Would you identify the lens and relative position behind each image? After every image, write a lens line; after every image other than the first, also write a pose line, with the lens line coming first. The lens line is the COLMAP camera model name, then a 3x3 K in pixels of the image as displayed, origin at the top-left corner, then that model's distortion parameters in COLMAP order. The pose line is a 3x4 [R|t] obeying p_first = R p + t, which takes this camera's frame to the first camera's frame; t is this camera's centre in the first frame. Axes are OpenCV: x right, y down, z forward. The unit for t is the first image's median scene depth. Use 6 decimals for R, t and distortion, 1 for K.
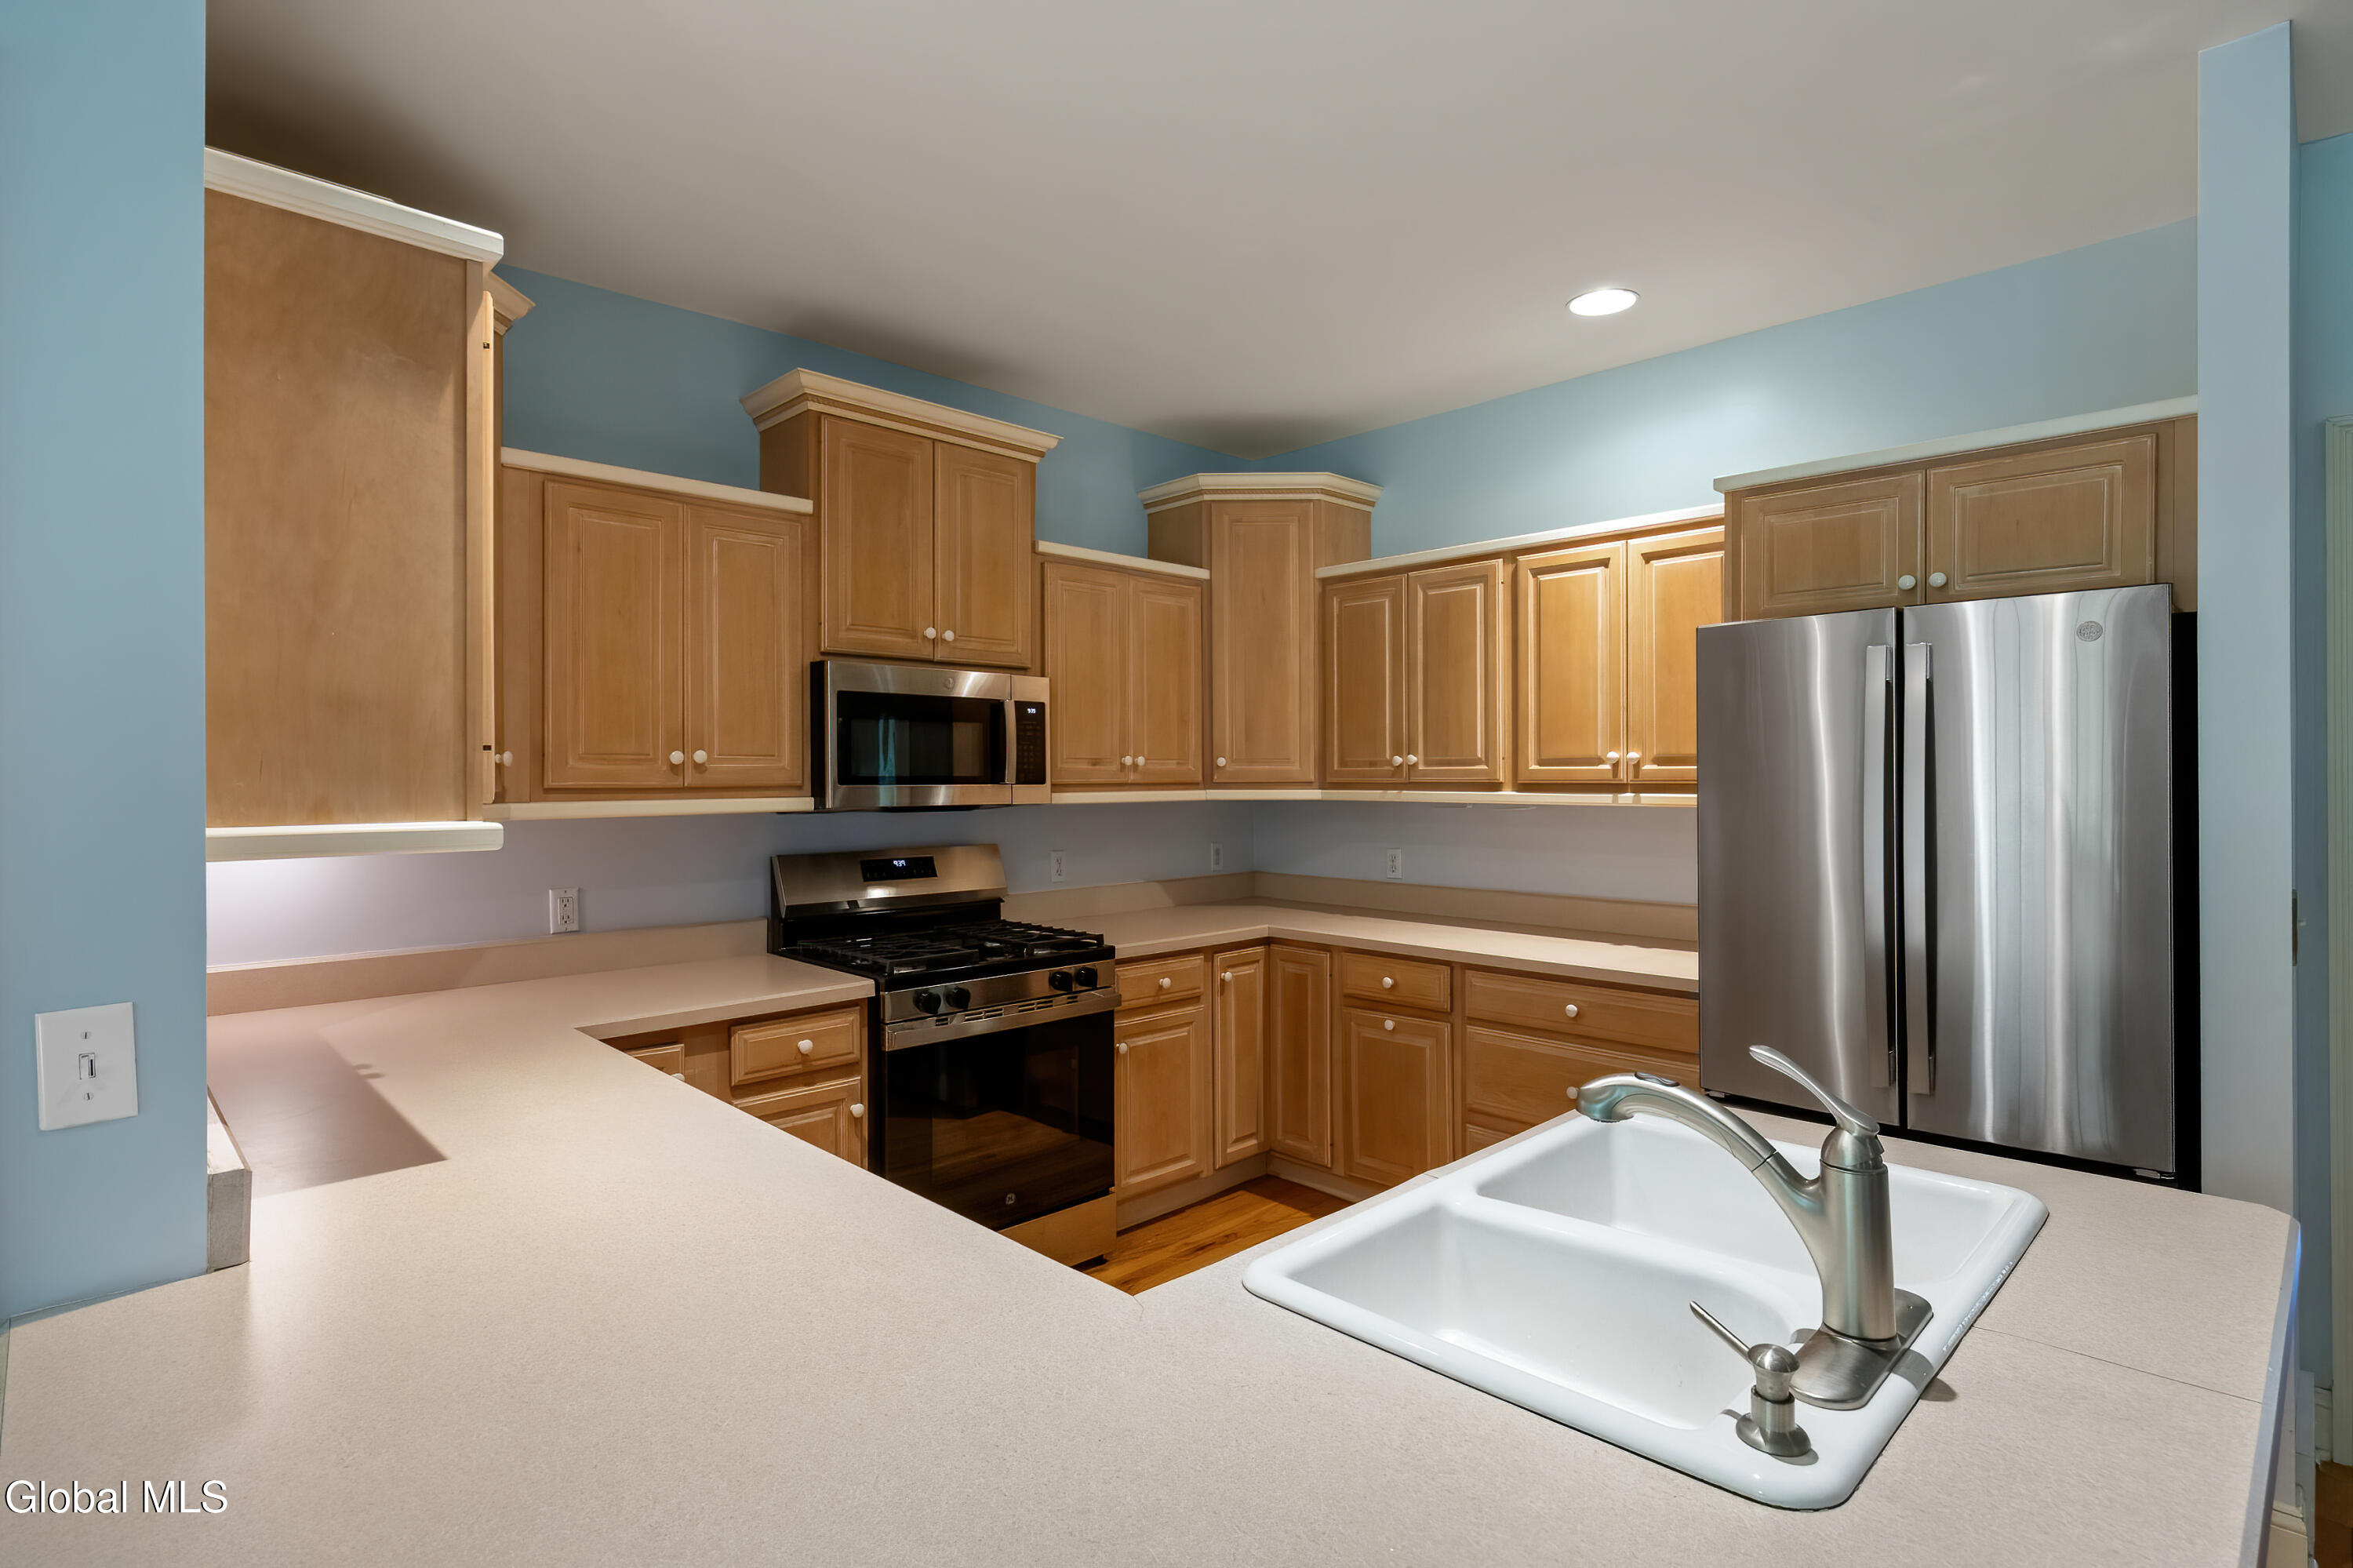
lens RADIAL K [[1159.6, 0, 1176.5], [0, 1159.6, 784.0], [0, 0, 1]] dist [0.012659, 0.000064]
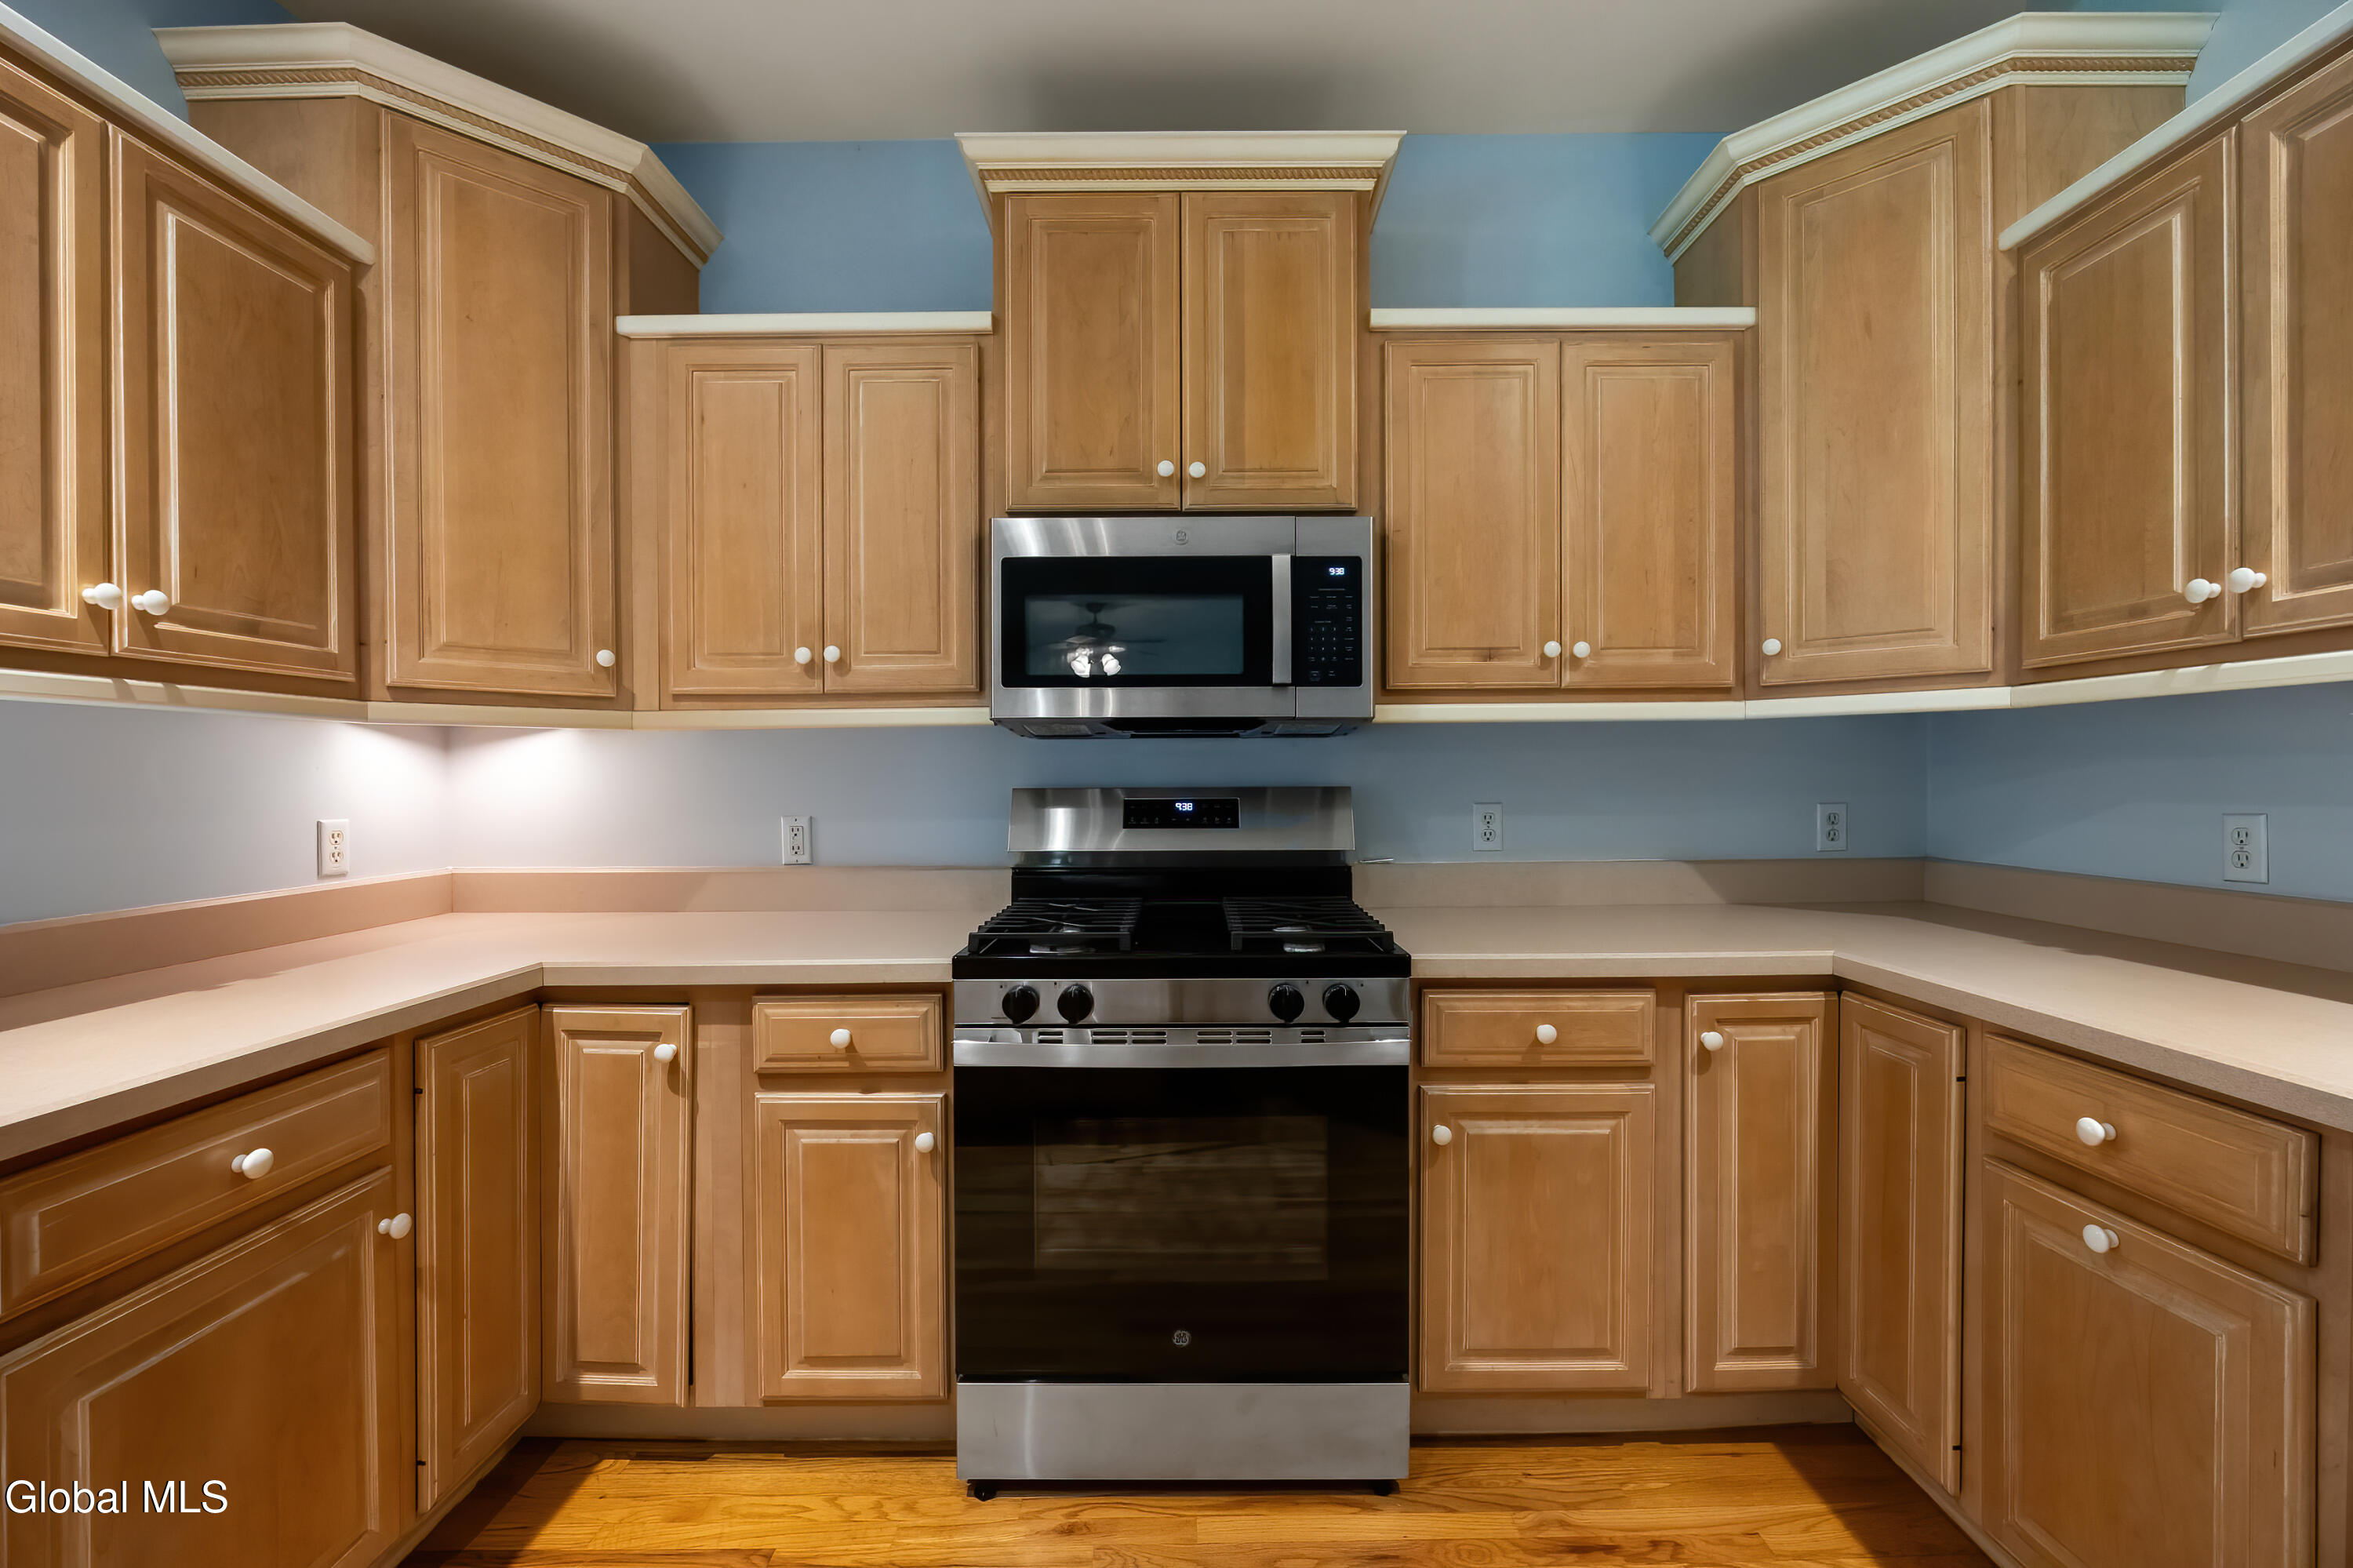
lens RADIAL K [[975.2, 0, 1179.6], [0, 975.2, 799.2], [0, 0, 1]] dist [-0.012794, -0.000095]
pose [[0.711277, 0.010797, -0.702829, 0.179556], [0.000817, 0.999869, 0.016188, 0.050160], [0.702911, -0.012089, 0.711175, 0.522538]]
